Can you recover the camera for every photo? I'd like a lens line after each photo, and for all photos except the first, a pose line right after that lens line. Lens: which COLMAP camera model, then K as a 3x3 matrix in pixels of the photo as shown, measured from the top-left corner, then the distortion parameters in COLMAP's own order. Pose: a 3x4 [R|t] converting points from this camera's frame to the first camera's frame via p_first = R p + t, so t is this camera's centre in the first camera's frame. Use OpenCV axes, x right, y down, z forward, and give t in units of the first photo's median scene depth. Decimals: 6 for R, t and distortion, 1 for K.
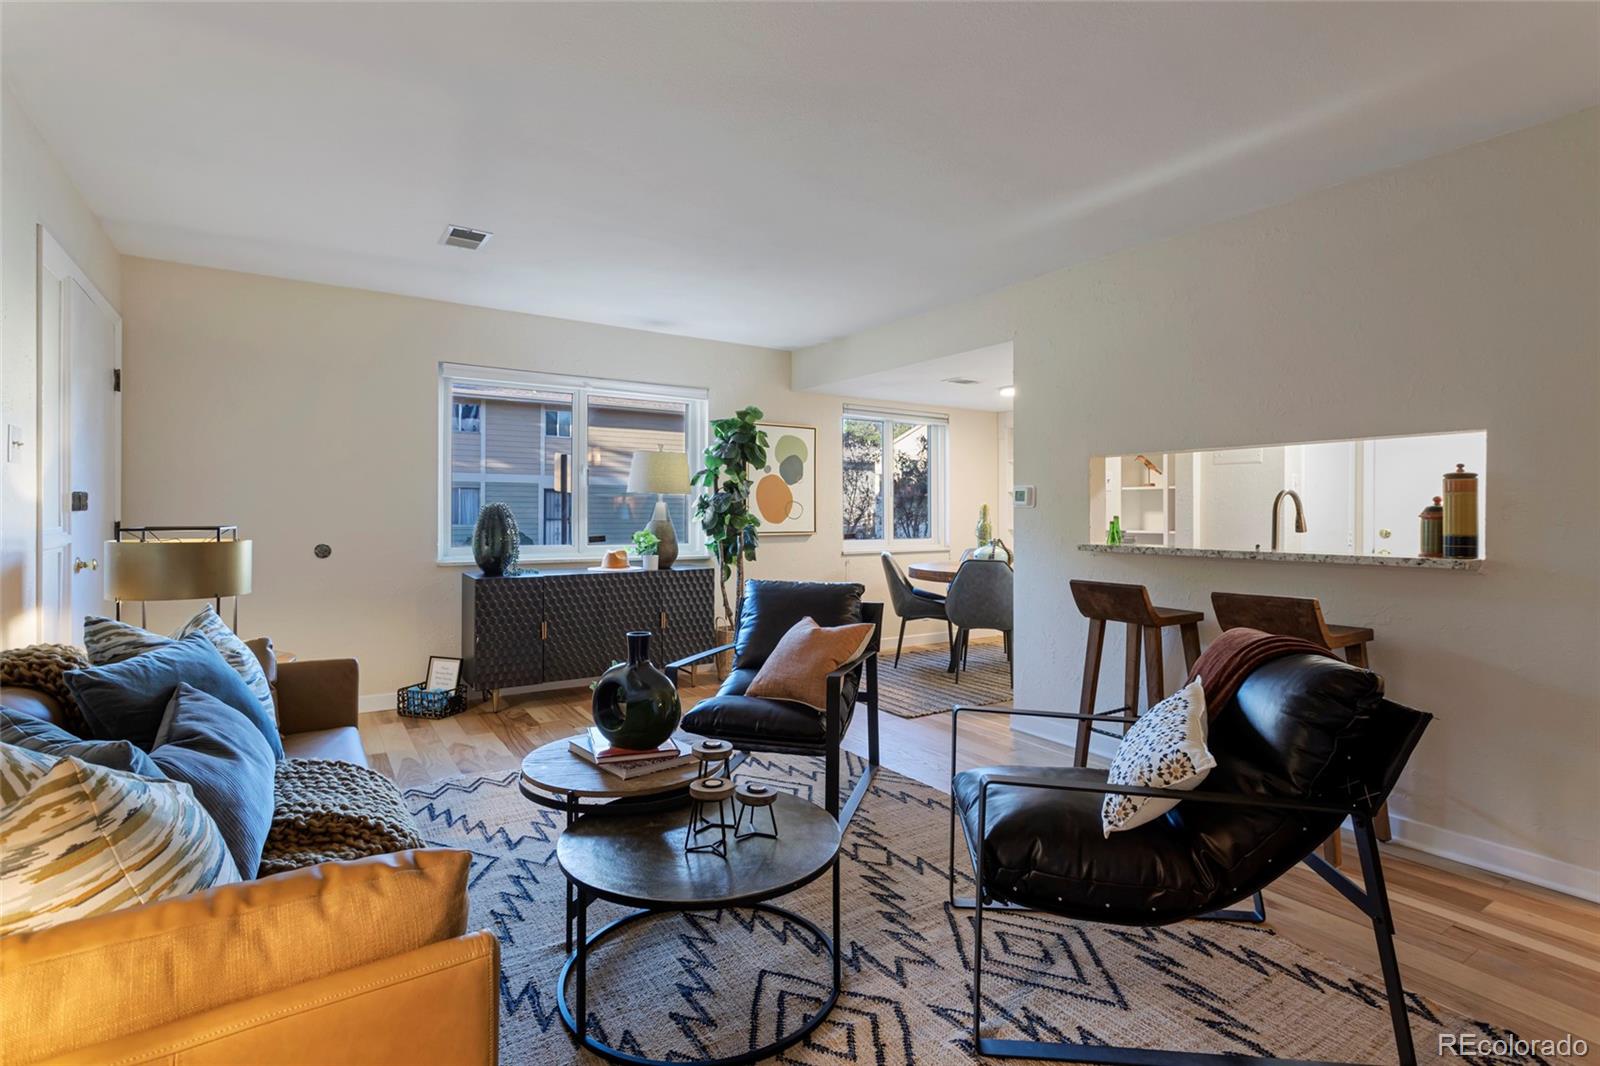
lens RADIAL K [[763.0, 0, 800.4], [0, 763.0, 509.1], [0, 0, 1]] dist [0.000054, 0.000925]
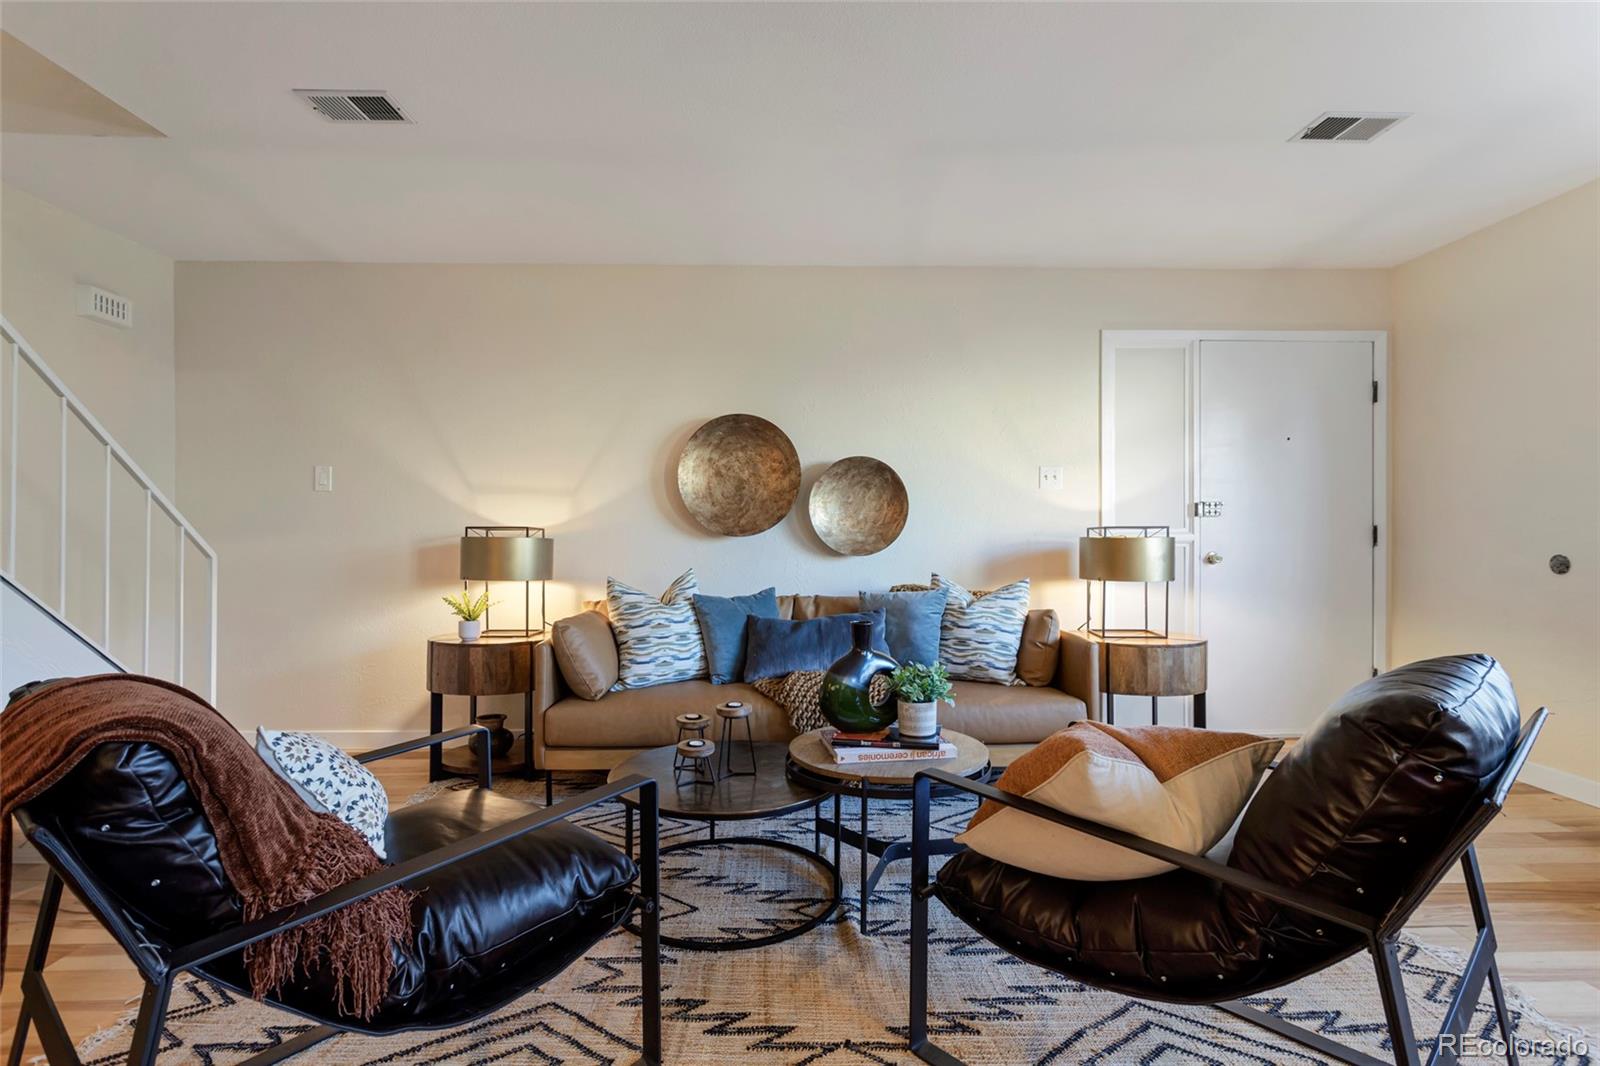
lens RADIAL K [[771.2, 0, 803.3], [0, 771.2, 529.0], [0, 0, 1]] dist [0.000826, 0.000868]
pose [[-0.531794, -0.009434, -0.846821, 0.454671], [0.006121, 0.999869, -0.014983, 0.033730], [0.846852, -0.013151, -0.531666, 0.948949]]
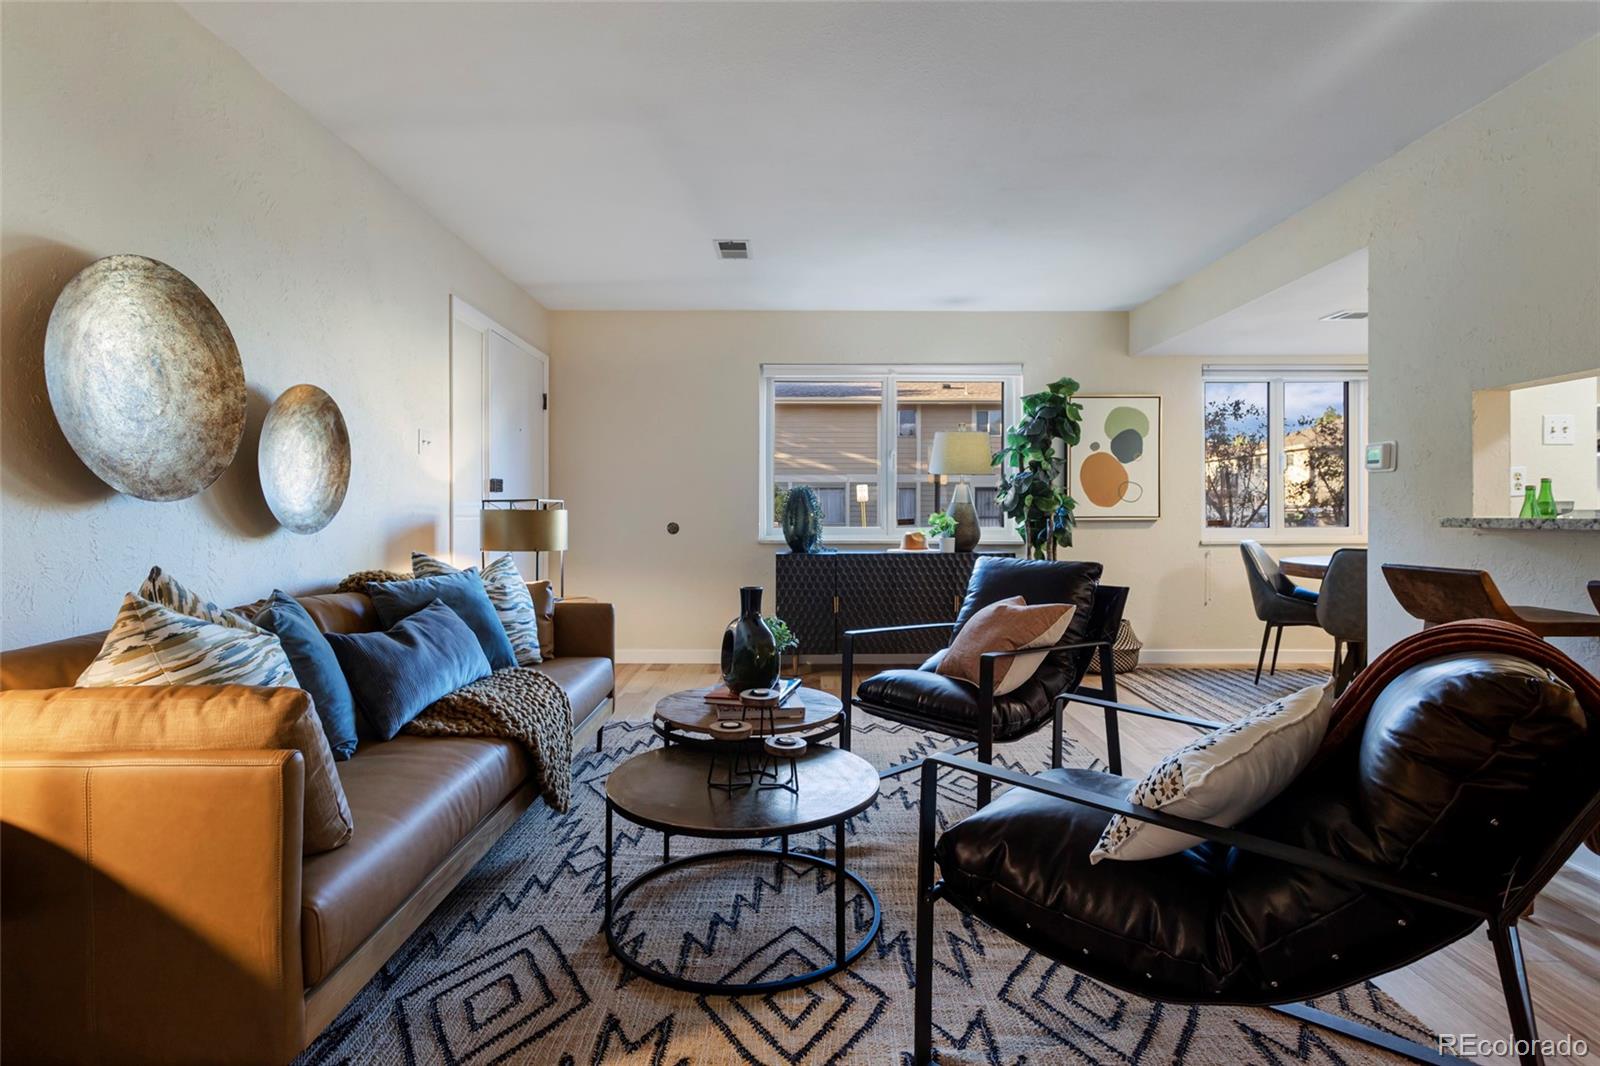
lens RADIAL K [[768.1, 0, 801.1], [0, 768.1, 513.1], [0, 0, 1]] dist [0.000718, 0.000676]
pose [[0.834807, -0.005201, -0.550518, 0.274738], [0.006790, 0.999977, 0.000849, 0.038216], [0.550501, -0.004447, 0.834823, 0.097786]]
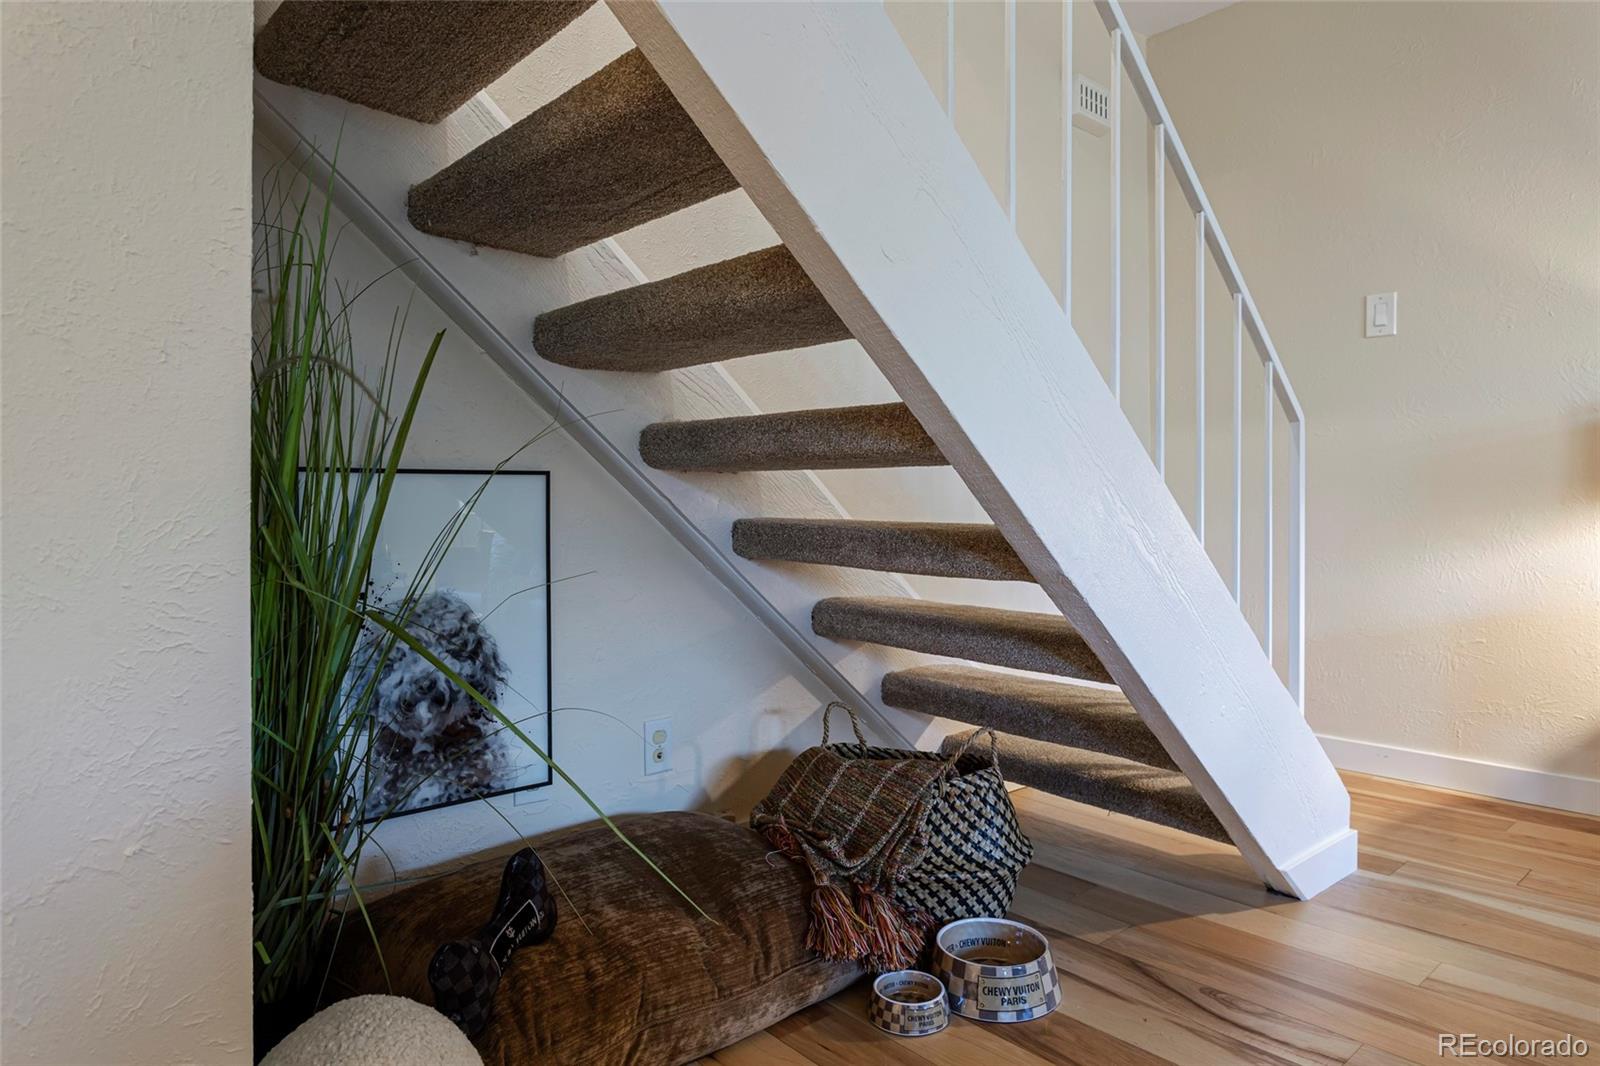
lens RADIAL K [[1001.1, 0, 798.9], [0, 1001.1, 489.6], [0, 0, 1]] dist [0.000593, 0.000260]
pose [[-0.992047, 0.000569, -0.125868, 0.478536], [0.001658, 0.999962, -0.008553, 0.096596], [0.125859, -0.008694, -0.992010, 0.540310]]
